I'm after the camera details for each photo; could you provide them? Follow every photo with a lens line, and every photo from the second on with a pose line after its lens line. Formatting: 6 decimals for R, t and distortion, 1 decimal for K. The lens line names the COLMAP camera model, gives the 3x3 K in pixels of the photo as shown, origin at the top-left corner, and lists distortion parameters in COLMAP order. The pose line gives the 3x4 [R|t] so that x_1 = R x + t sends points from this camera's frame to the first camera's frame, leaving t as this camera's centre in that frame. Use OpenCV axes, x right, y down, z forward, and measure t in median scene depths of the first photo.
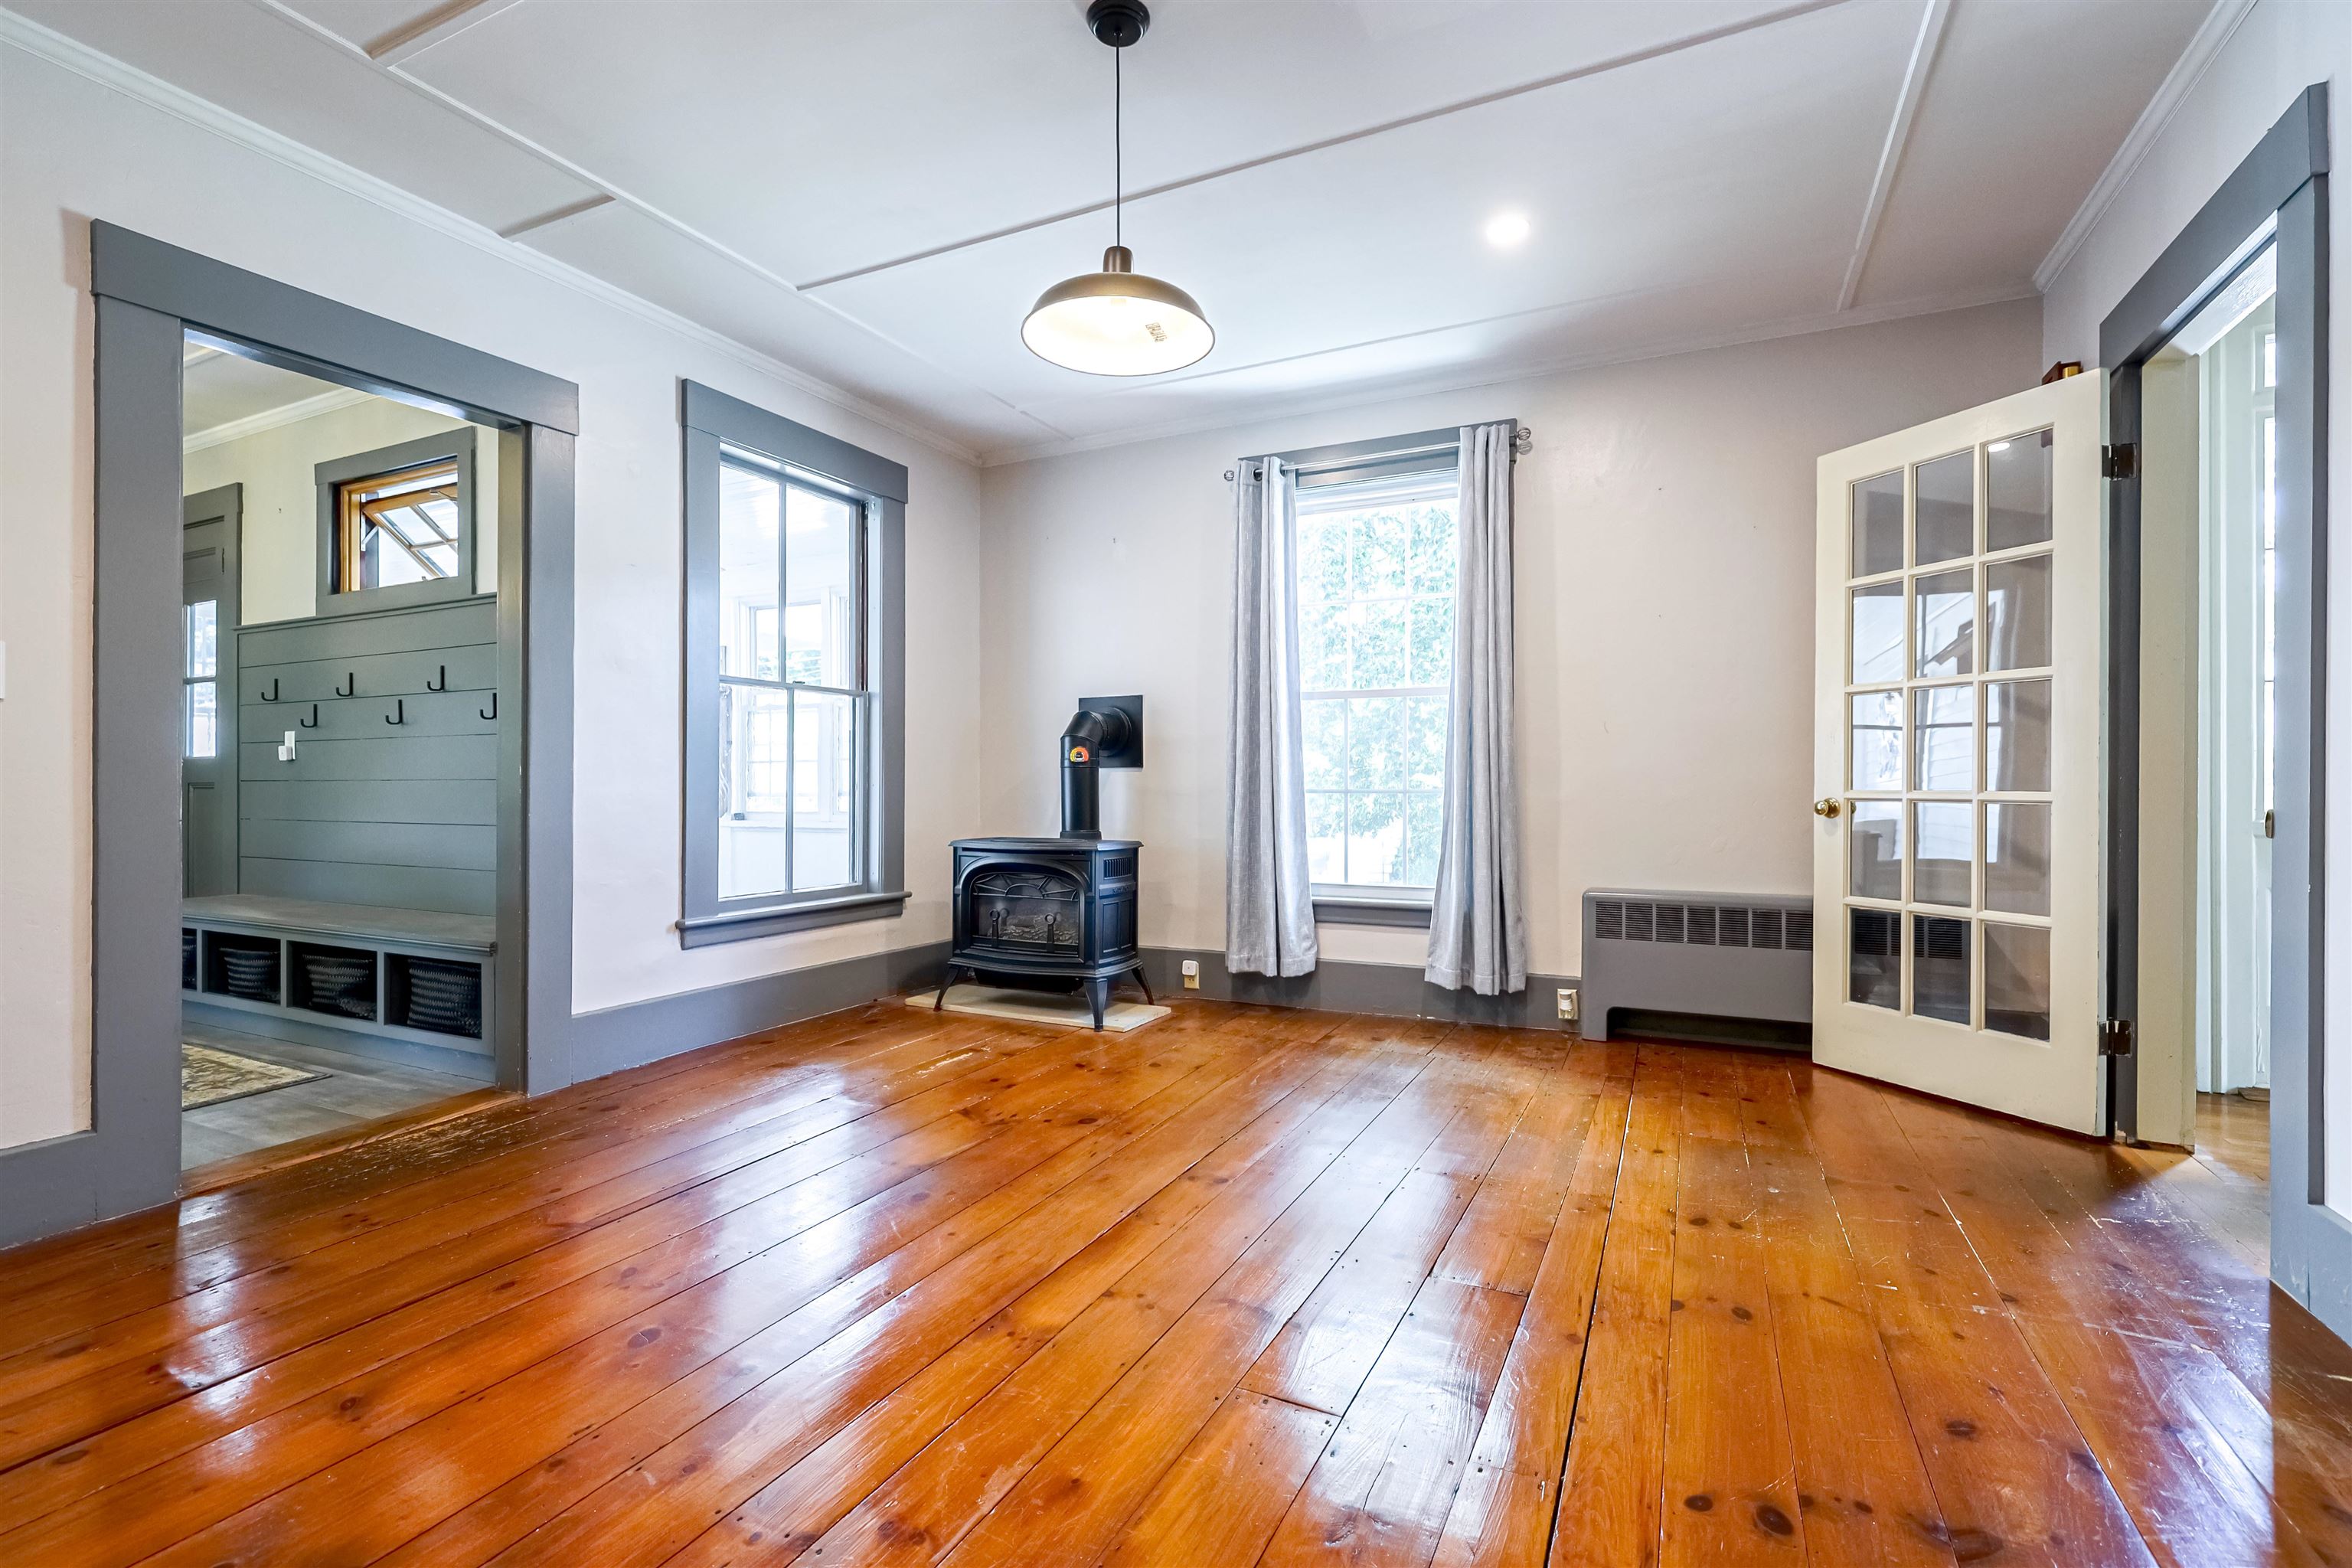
lens RADIAL K [[1065.3, 0, 1176.0], [0, 1065.3, 779.7], [0, 0, 1]] dist [0.001918, -0.000476]
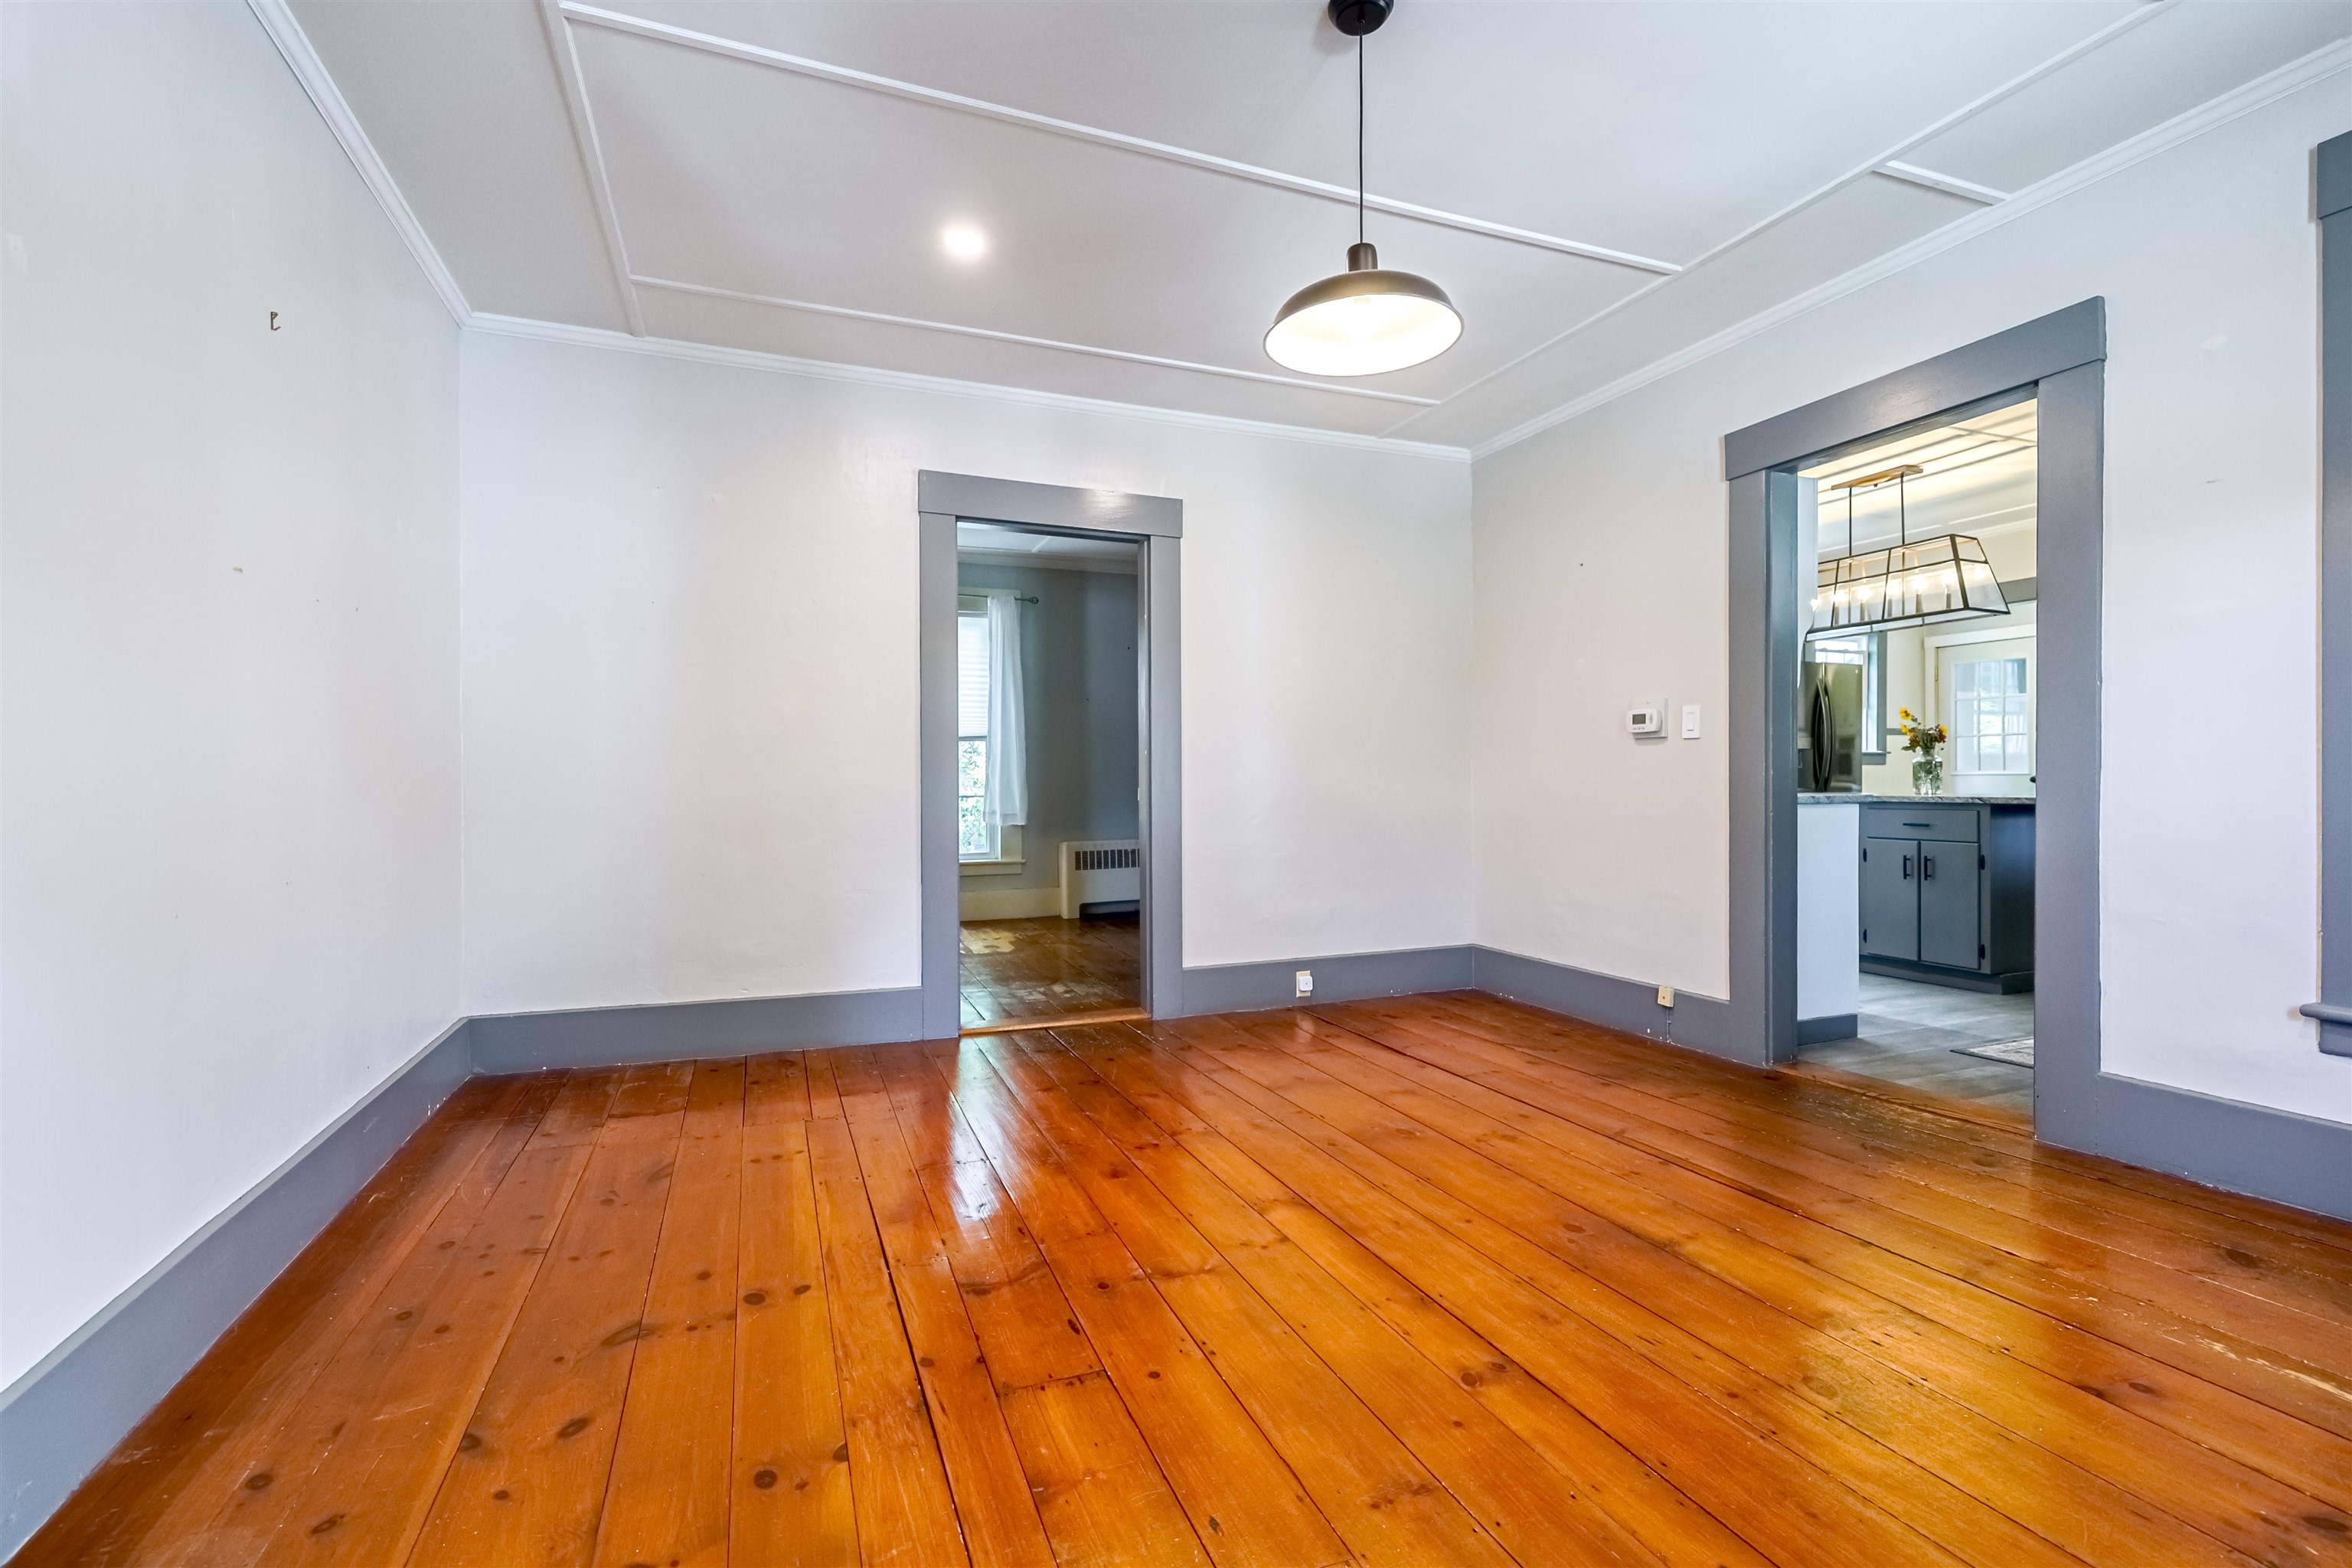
lens RADIAL K [[1065.3, 0, 1178.9], [0, 1065.3, 795.6], [0, 0, 1]] dist [0.001918, -0.000476]
pose [[-0.676925, 0.014924, -0.735900, 0.460404], [0.011014, 0.999888, 0.010146, -0.009397], [0.735969, -0.001237, -0.677014, 0.904446]]
